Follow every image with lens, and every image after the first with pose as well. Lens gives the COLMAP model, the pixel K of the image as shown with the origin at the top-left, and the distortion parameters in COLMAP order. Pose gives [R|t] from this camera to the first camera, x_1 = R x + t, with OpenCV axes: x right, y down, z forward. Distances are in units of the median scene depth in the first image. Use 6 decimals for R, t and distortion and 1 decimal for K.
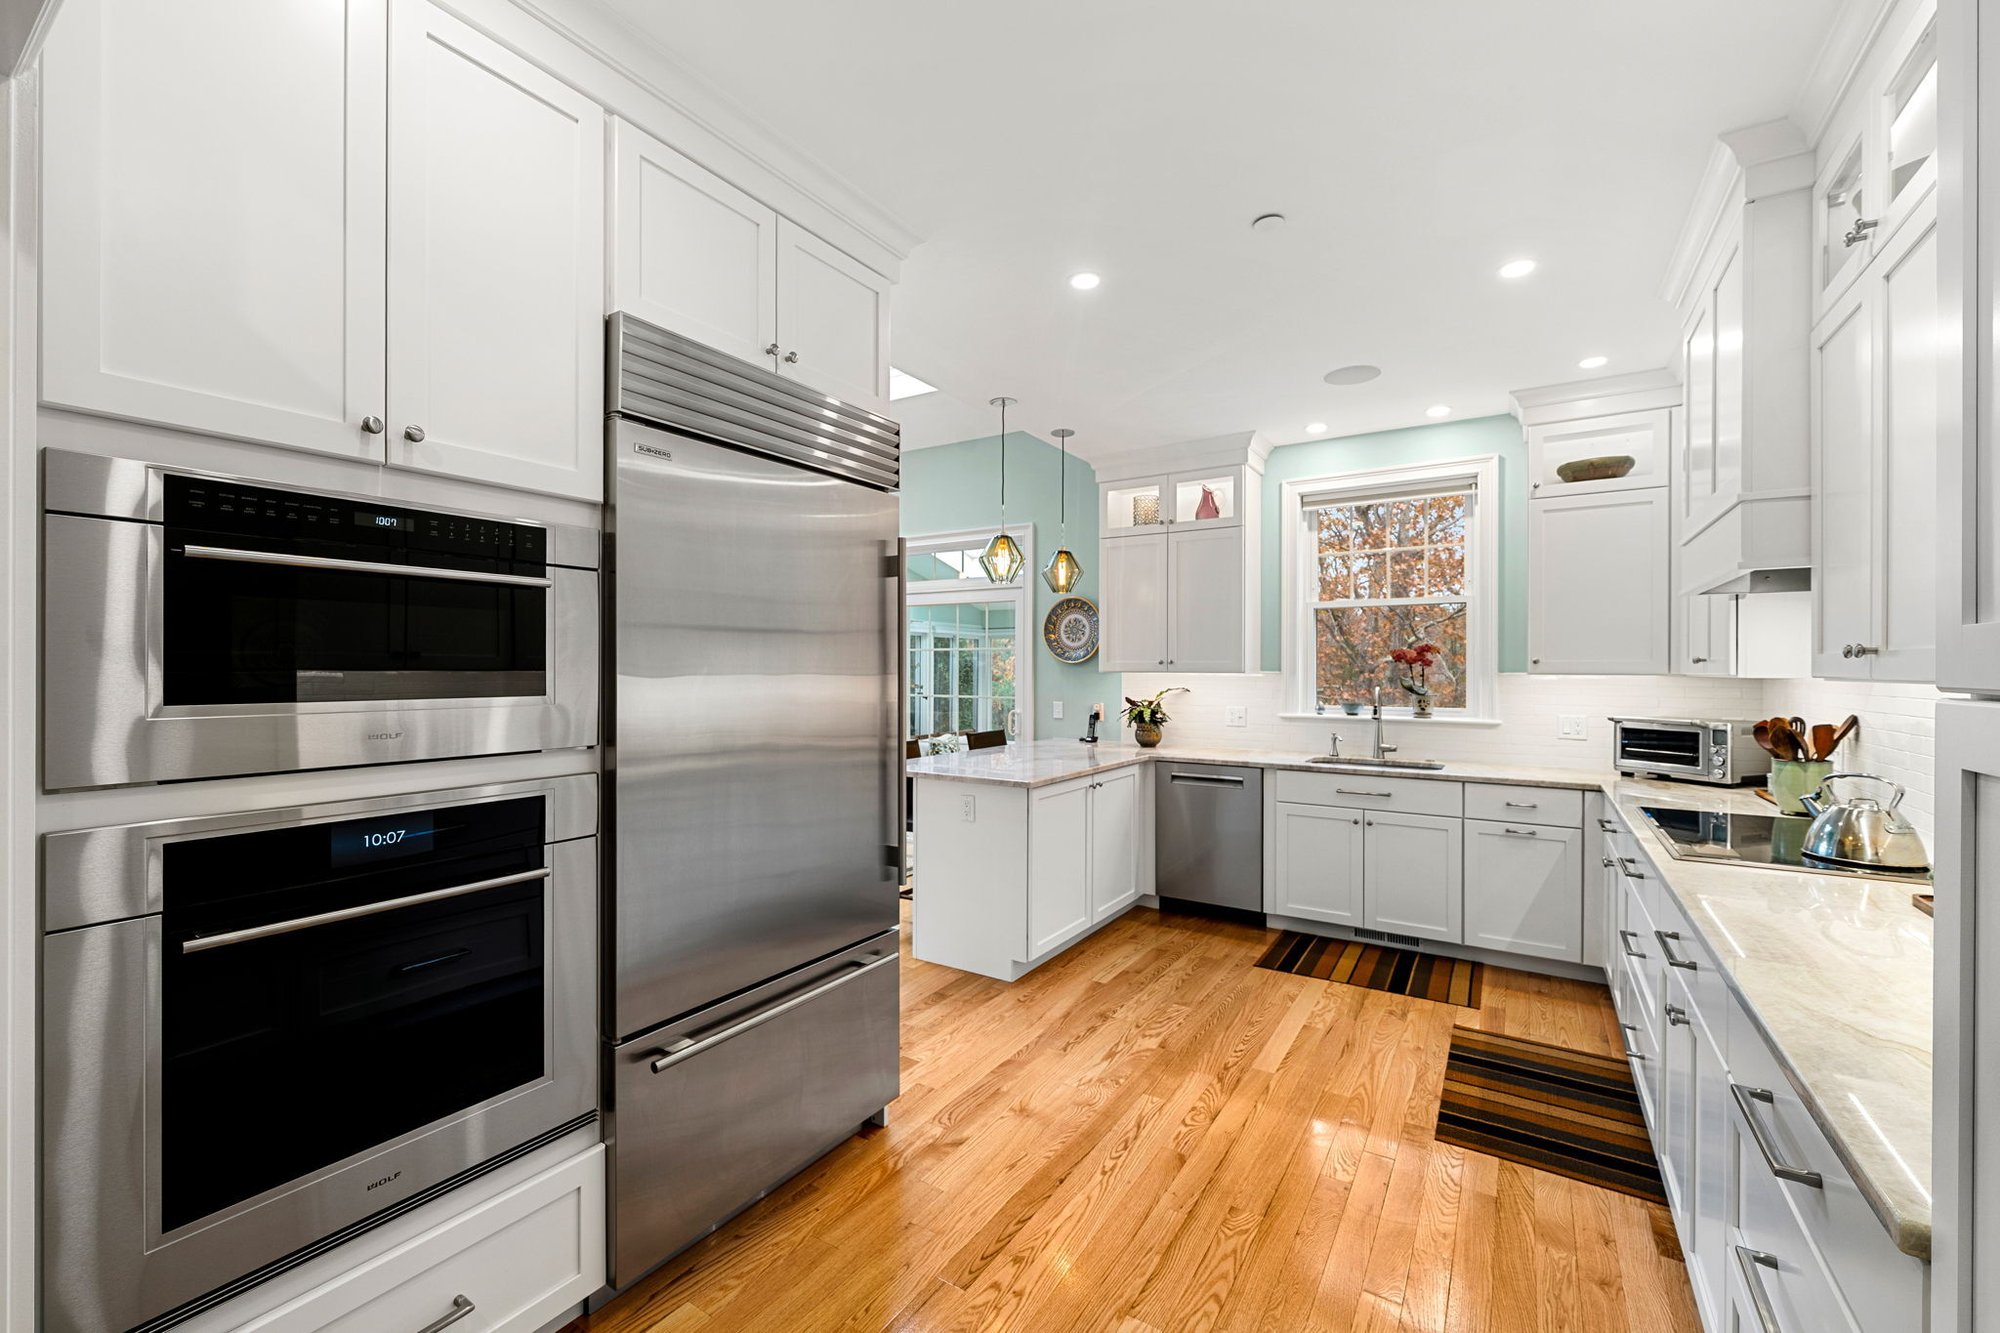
lens RADIAL K [[833.0, 0, 994.6], [0, 833.0, 671.5], [0, 0, 1]] dist [0.000358, -0.000307]
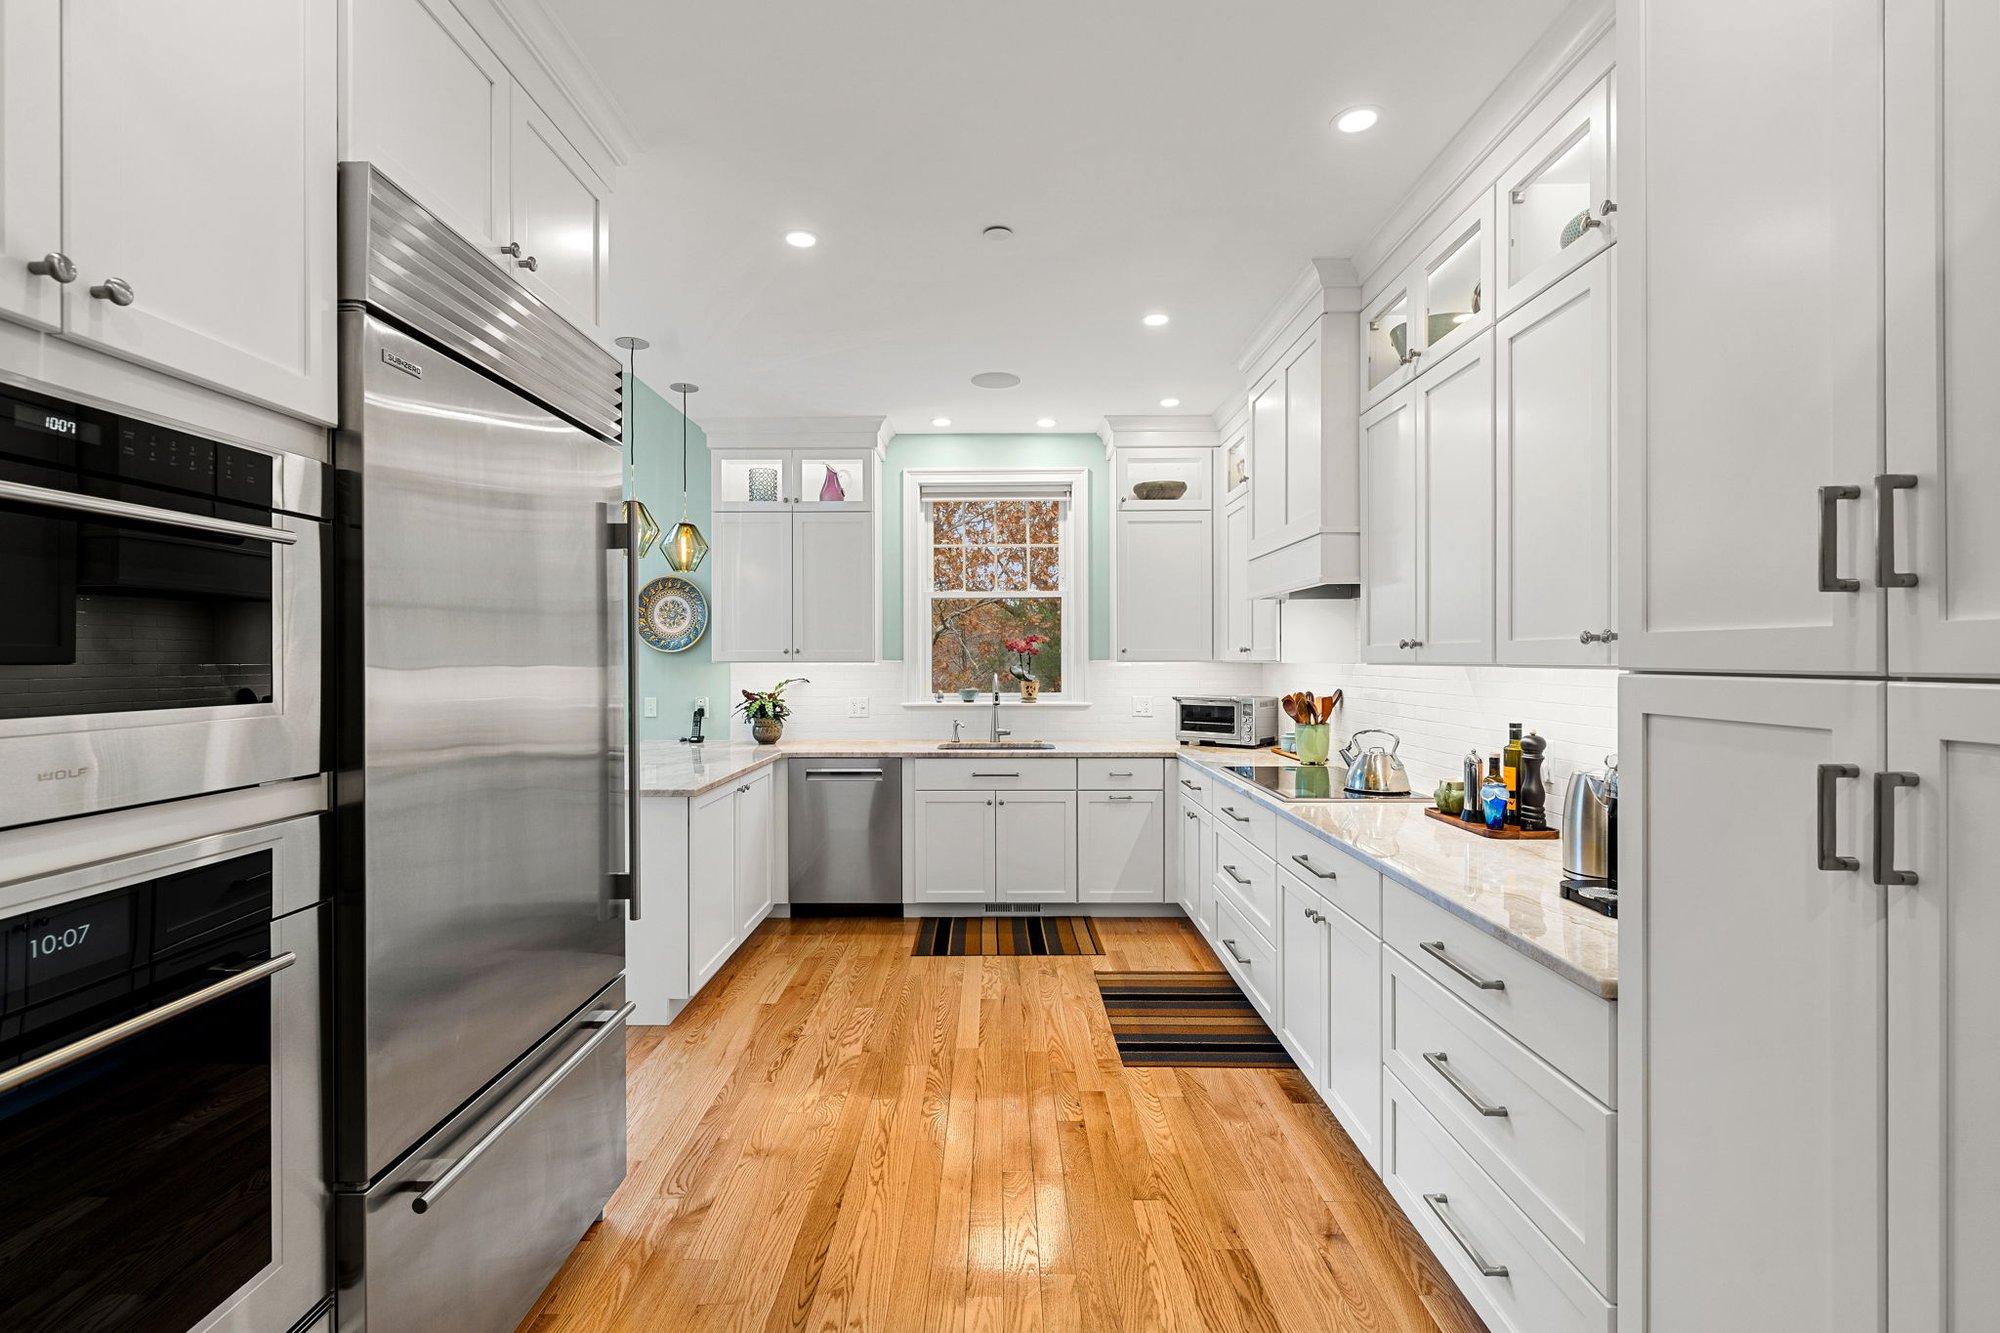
lens RADIAL K [[926.7, 0, 986.3], [0, 926.7, 660.0], [0, 0, 1]] dist [0.000301, 0.001234]
pose [[0.836672, -0.005775, 0.547674, -0.240436], [0.006211, 0.999980, 0.001057, -0.001396], [-0.547669, 0.002517, 0.836691, 0.023803]]
